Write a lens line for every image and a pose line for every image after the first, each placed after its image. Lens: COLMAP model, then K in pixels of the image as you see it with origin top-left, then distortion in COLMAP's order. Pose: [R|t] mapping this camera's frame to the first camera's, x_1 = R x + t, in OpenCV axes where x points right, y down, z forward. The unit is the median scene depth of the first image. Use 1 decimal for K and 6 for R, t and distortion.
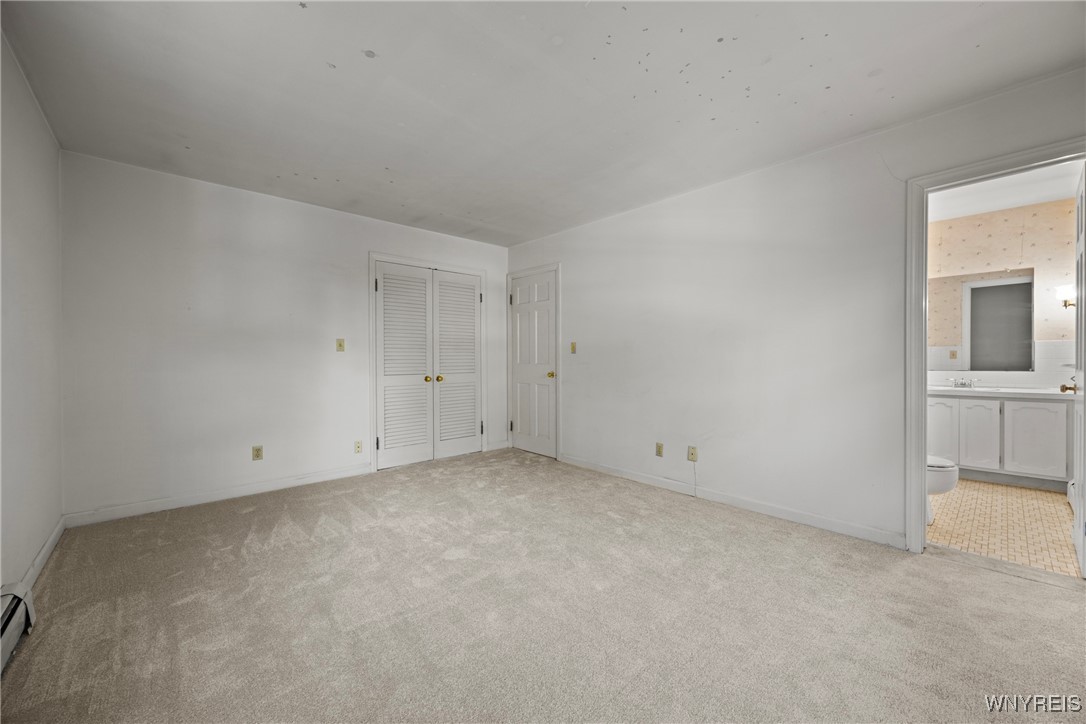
lens RADIAL K [[424.0, 0, 543.4], [0, 424.0, 360.1], [0, 0, 1]] dist [-0.000579, -0.000025]
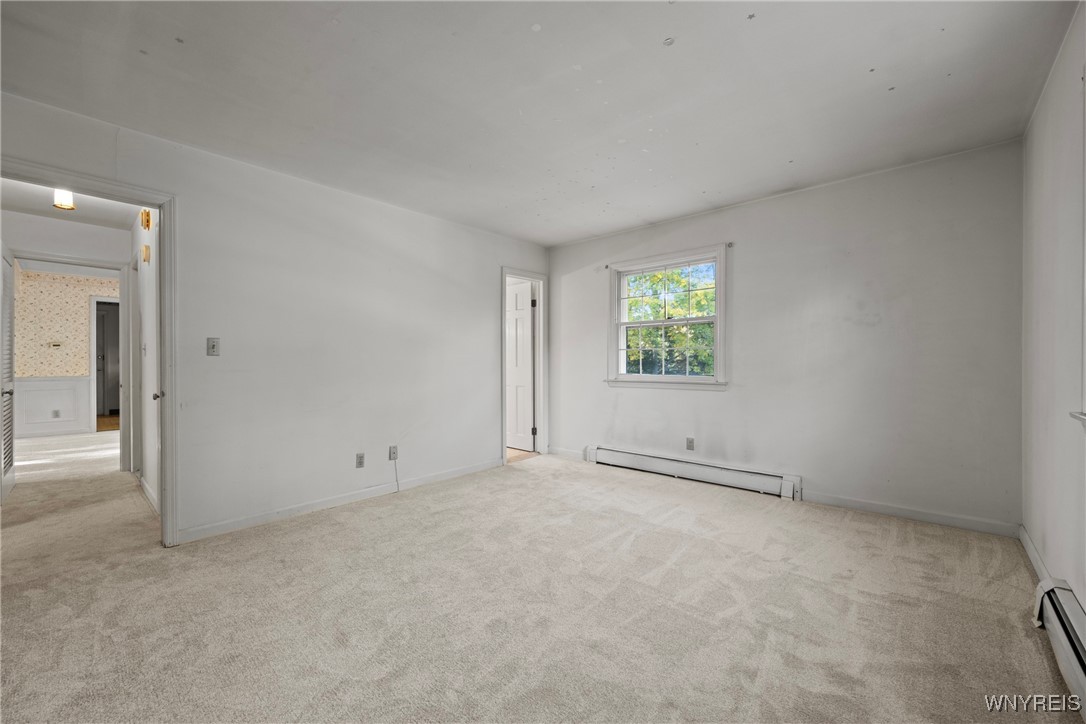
lens RADIAL K [[424.0, 0, 543.2], [0, 424.0, 361.6], [0, 0, 1]] dist [-0.000579, -0.000025]
pose [[-0.081944, -0.002668, 0.996633, -0.709889], [0.008085, 0.999962, 0.003342, -0.006972], [-0.996604, 0.008331, -0.081919, 0.689576]]
